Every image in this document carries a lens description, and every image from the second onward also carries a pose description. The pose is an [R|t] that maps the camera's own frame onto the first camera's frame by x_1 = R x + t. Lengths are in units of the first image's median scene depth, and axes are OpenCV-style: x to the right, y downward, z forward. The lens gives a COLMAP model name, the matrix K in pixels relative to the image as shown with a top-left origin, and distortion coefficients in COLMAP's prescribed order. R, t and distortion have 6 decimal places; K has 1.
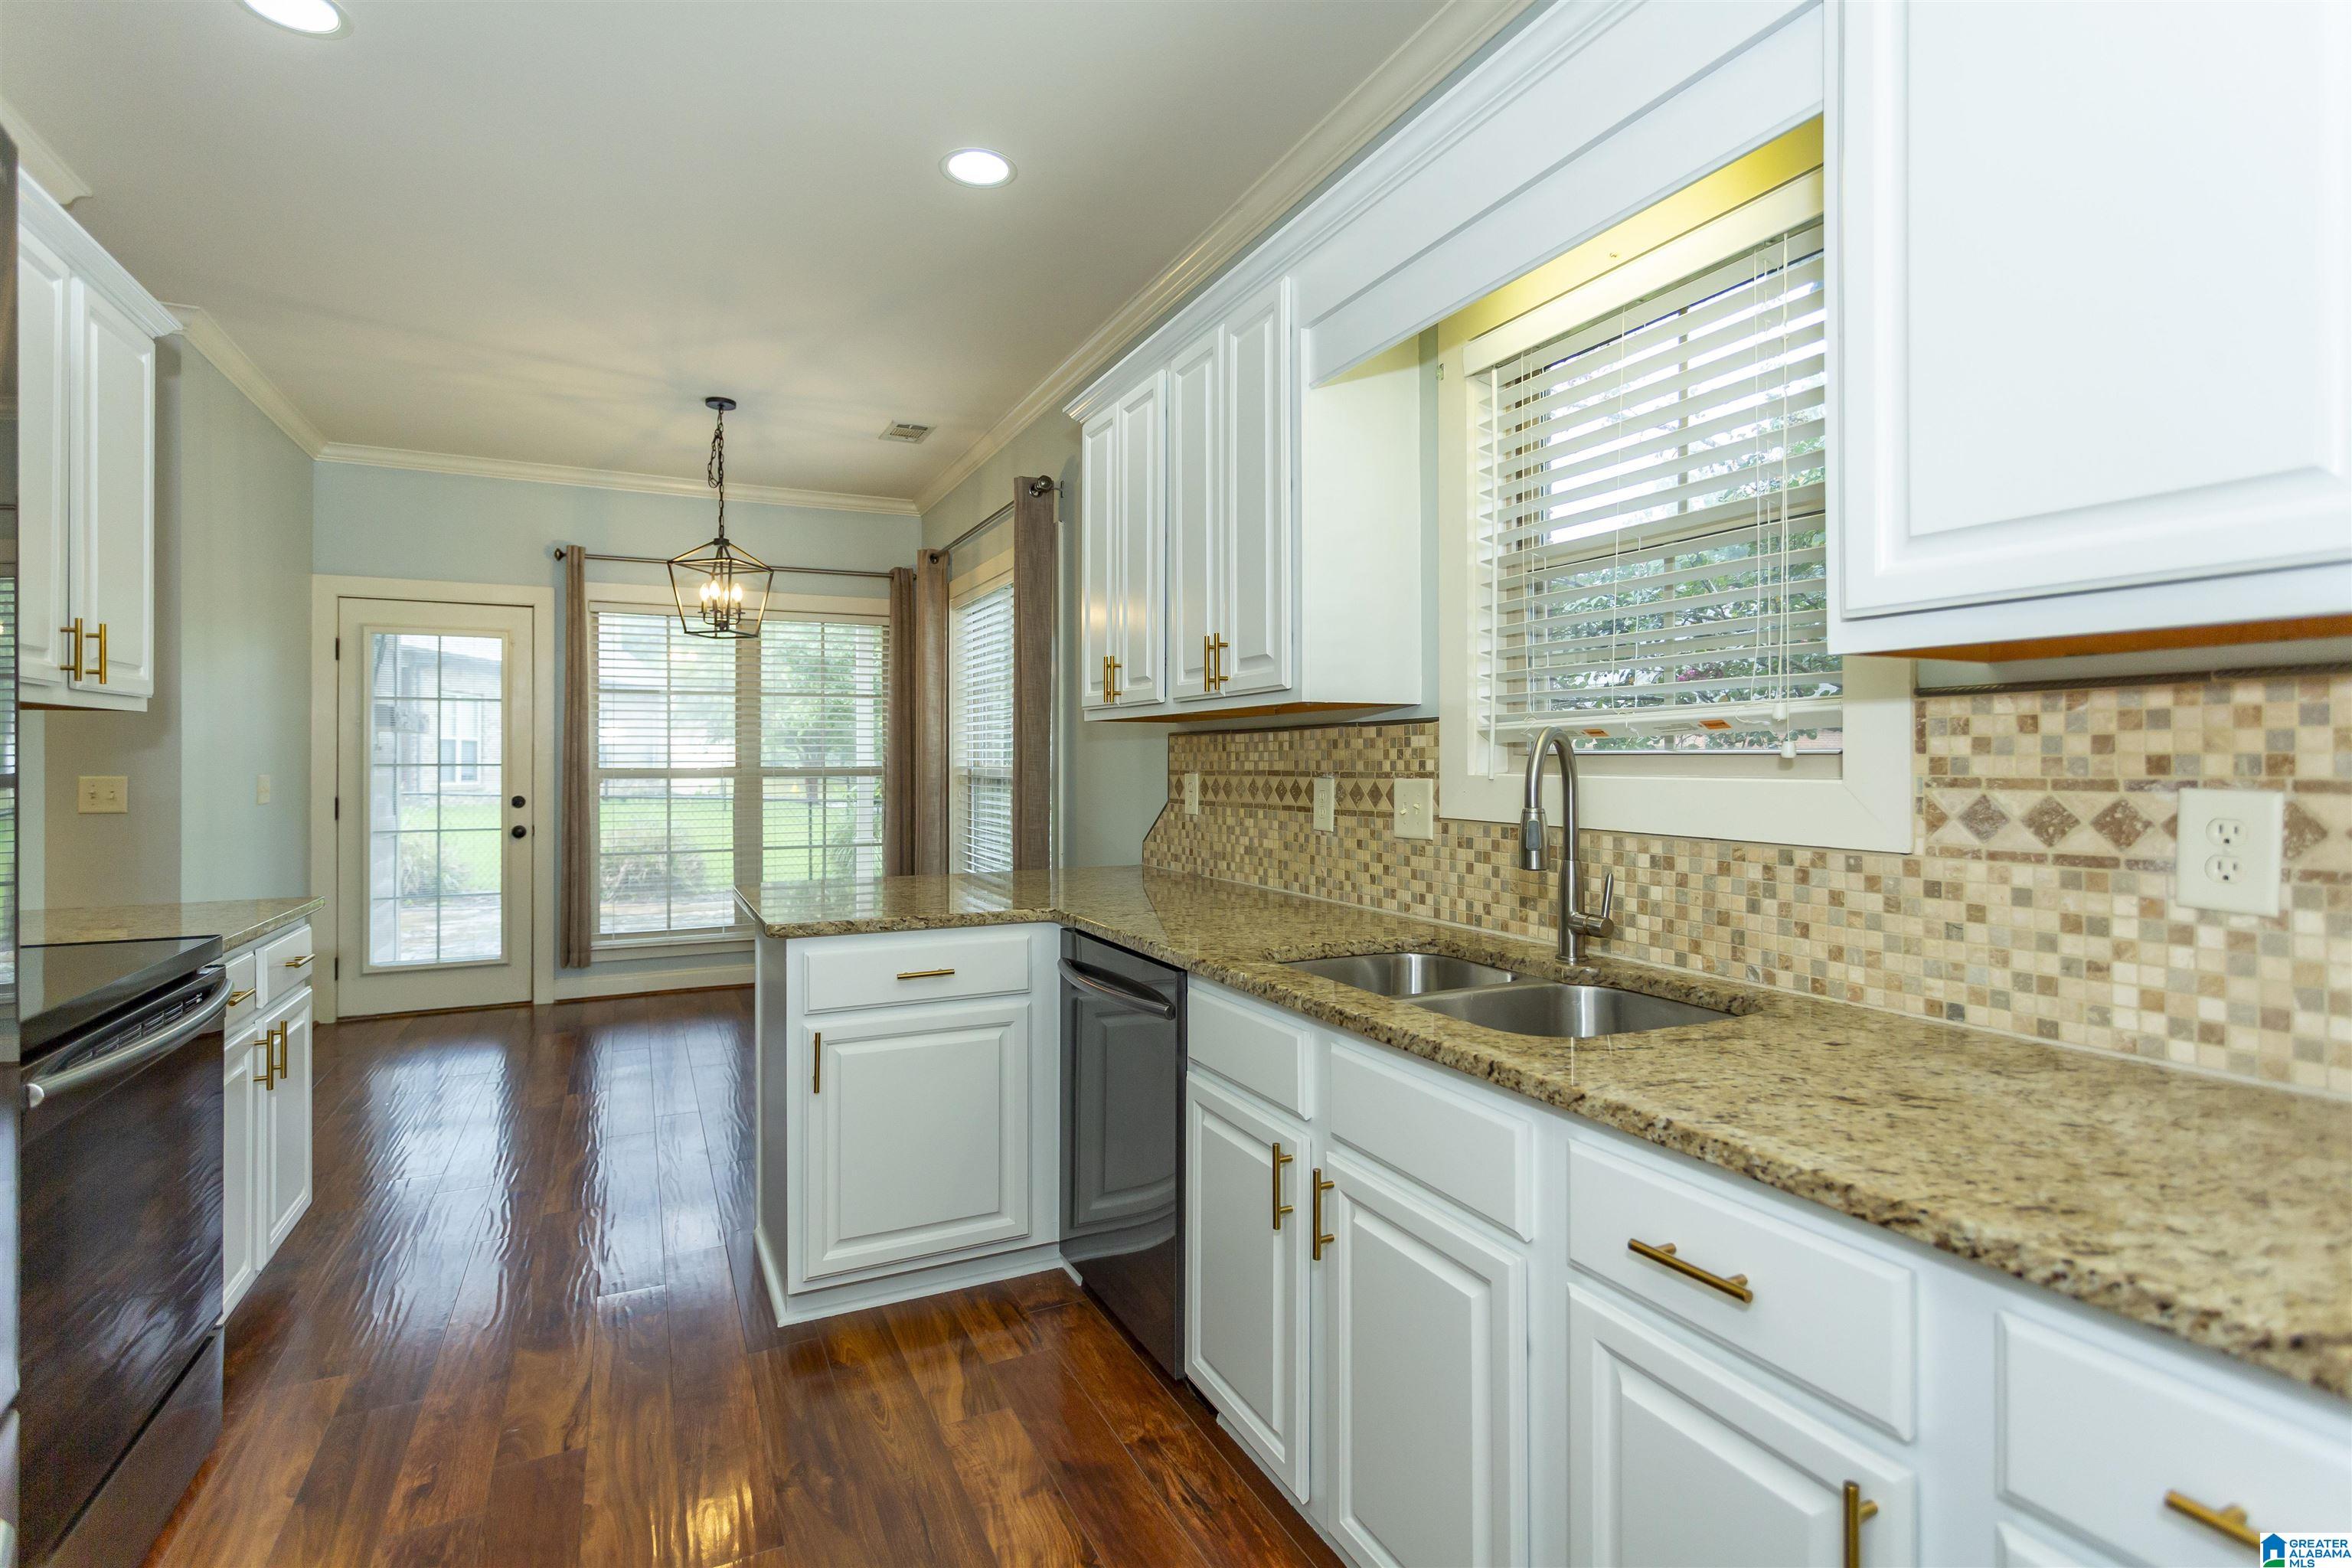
lens RADIAL K [[1111.0, 0, 1167.7], [0, 1111.0, 759.9], [0, 0, 1]] dist [0.003366, 0.000787]
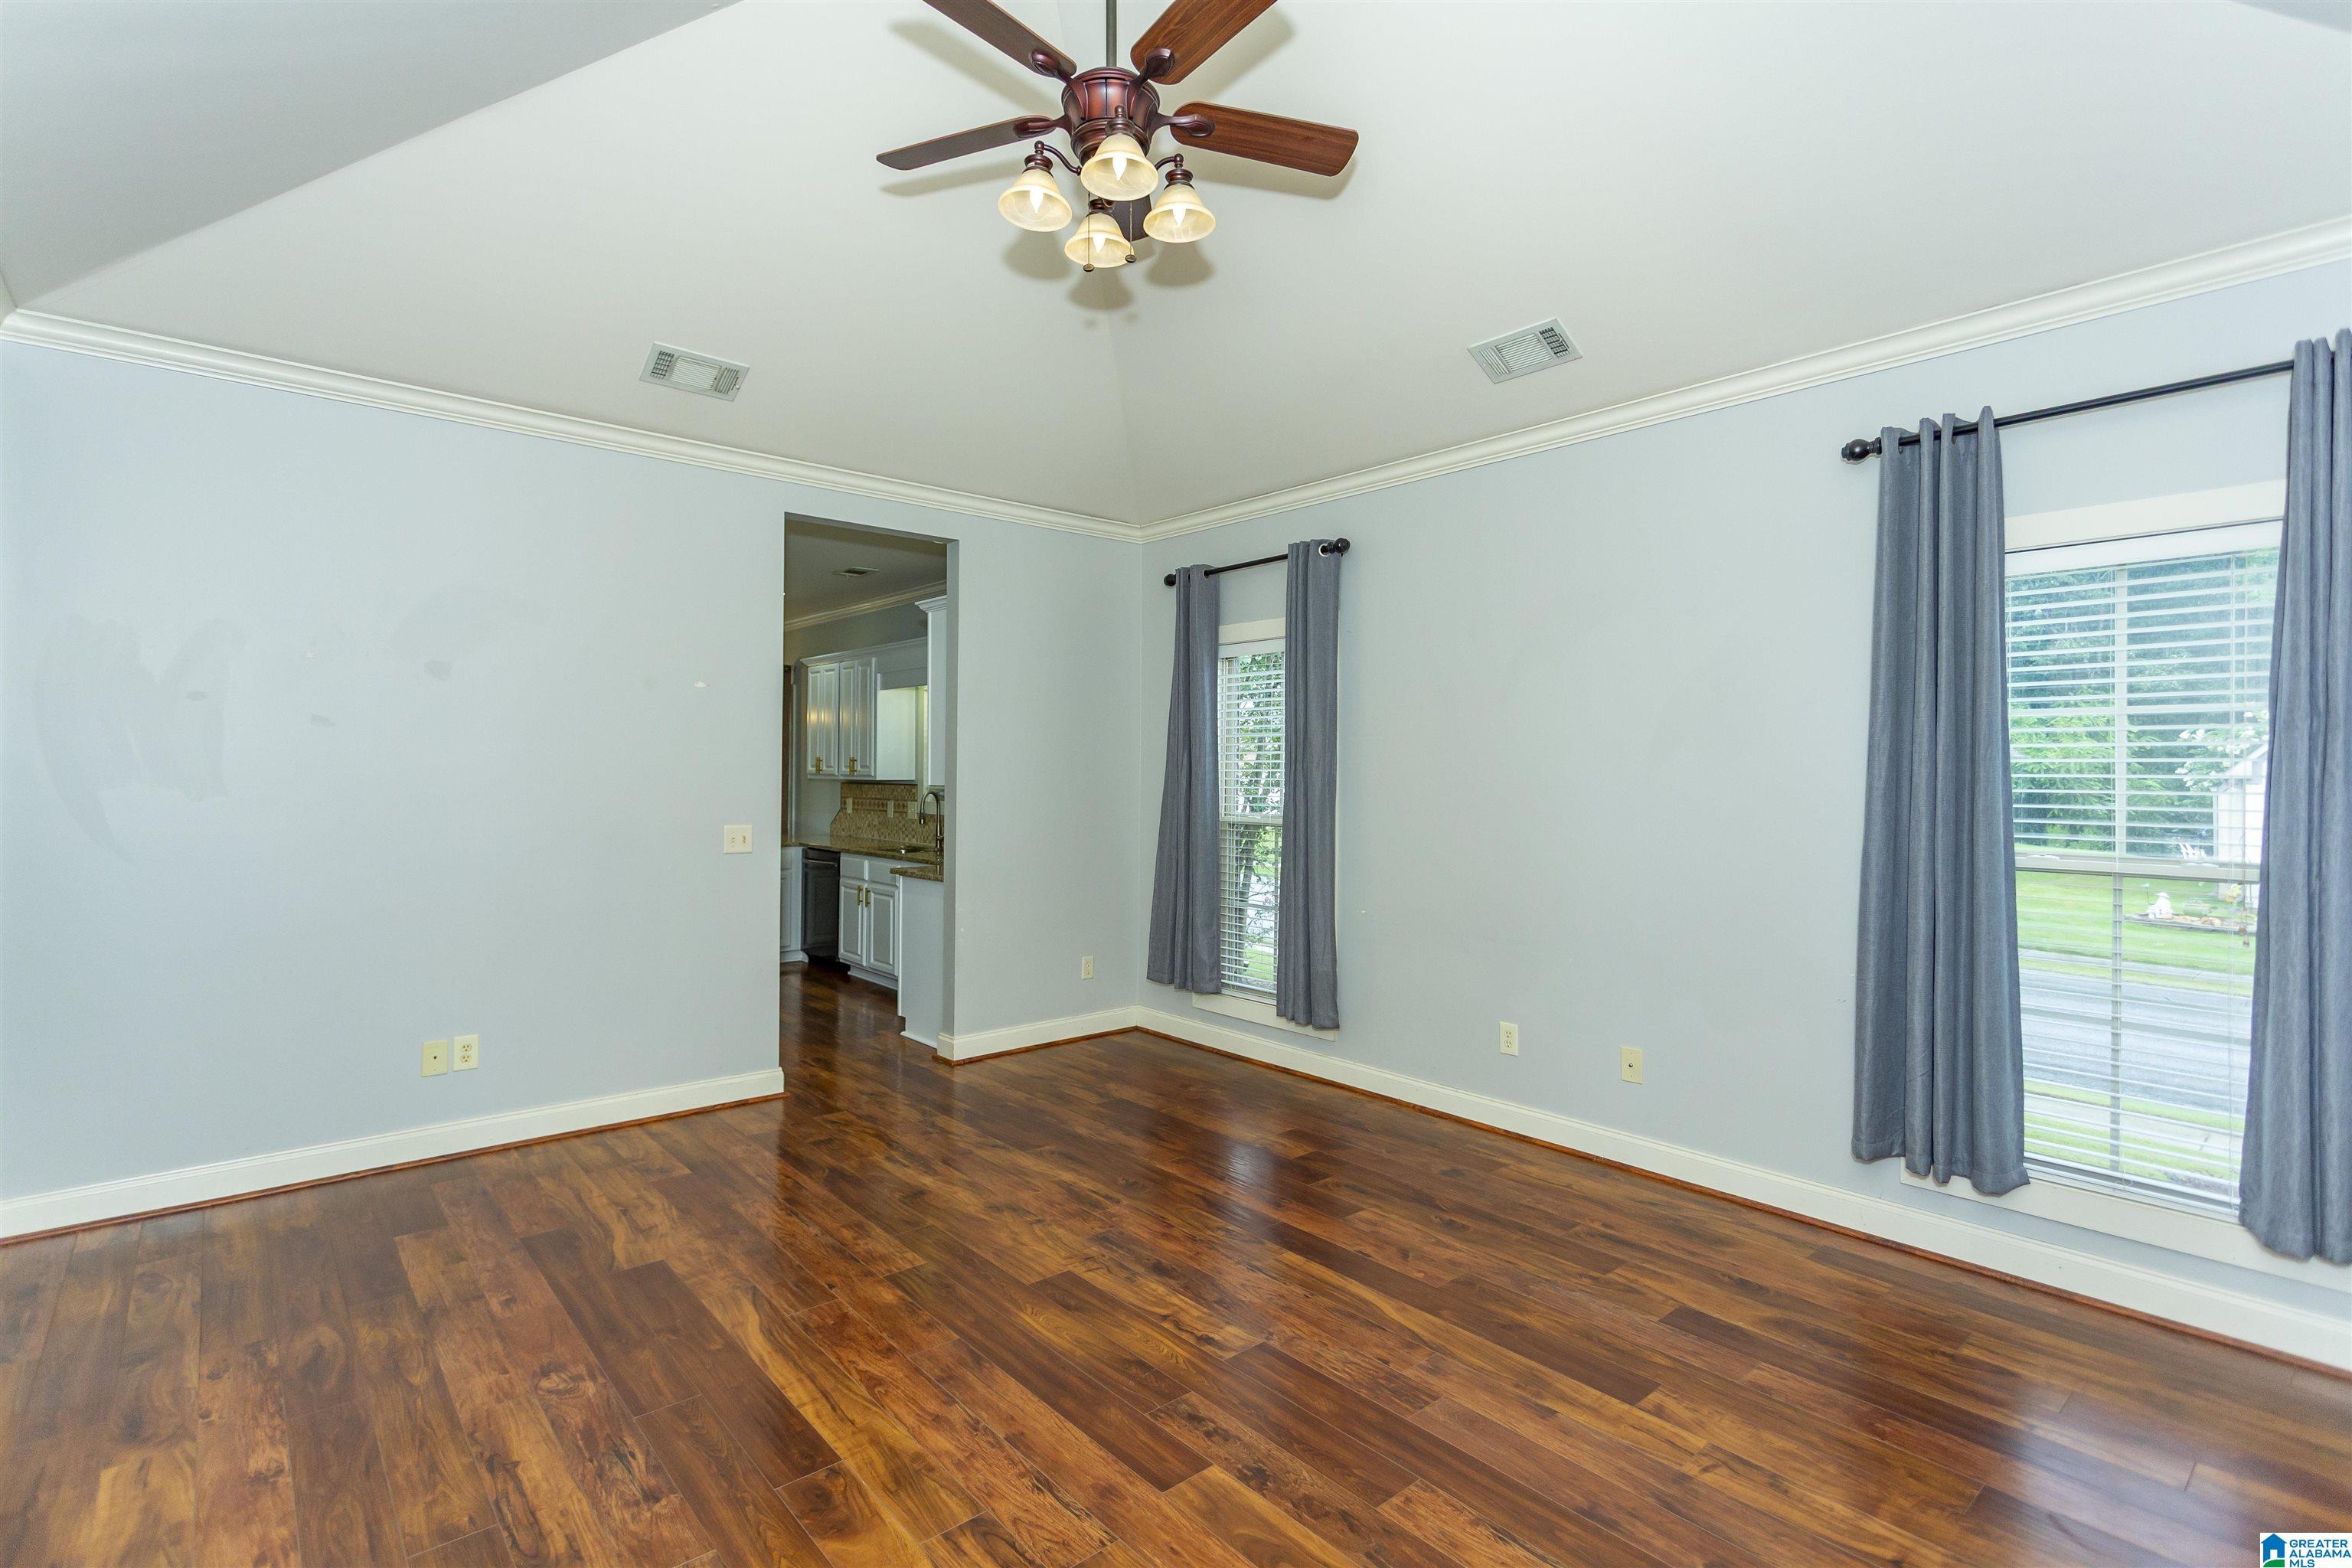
lens RADIAL K [[1127.5, 0, 1163.9], [0, 1127.5, 778.0], [0, 0, 1]] dist [0.003684, 0.001491]
pose [[0.967843, 0.010198, 0.251347, 0.085309], [-0.012116, 0.999908, 0.006085, -0.074791], [-0.251262, -0.008935, 0.967878, -2.203978]]
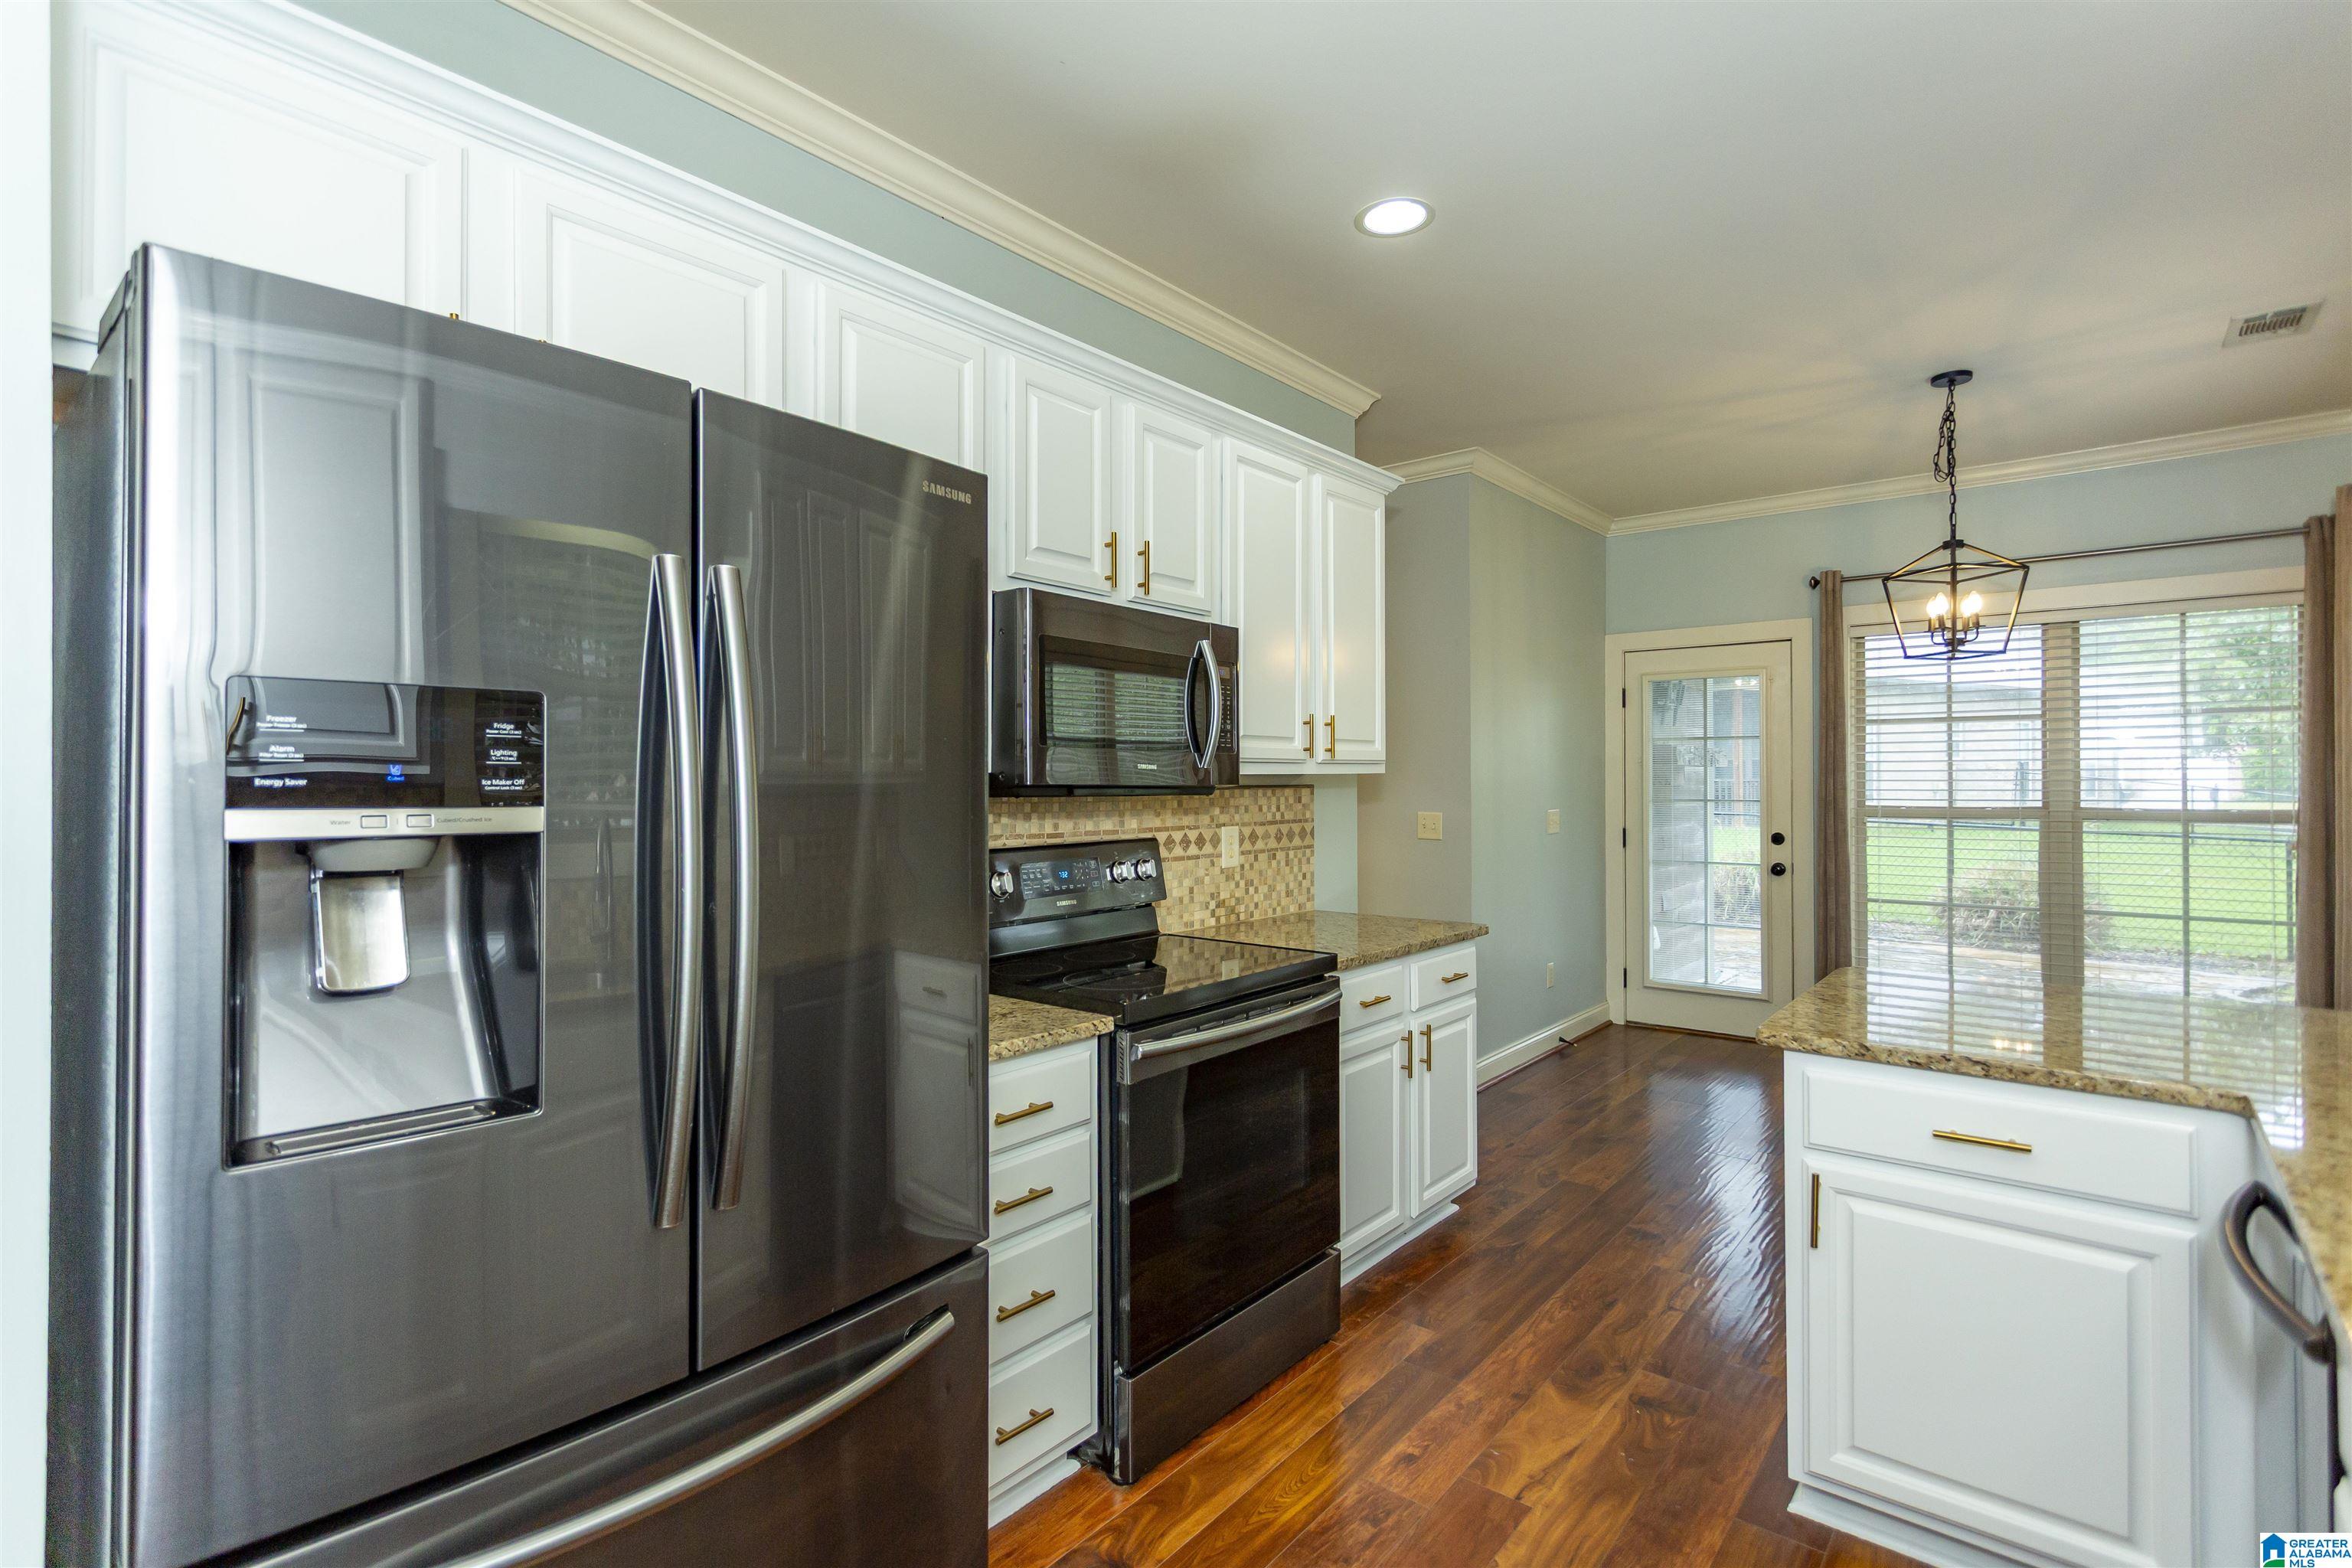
lens RADIAL K [[1118.2, 0, 1174.9], [0, 1118.2, 773.4], [0, 0, 1]] dist [0.000366, 0.001083]
pose [[0.414360, -0.002080, -0.910111, 0.201267], [0.001089, 0.999998, -0.001790, -0.039166], [0.910112, -0.000250, 0.414361, 0.204179]]
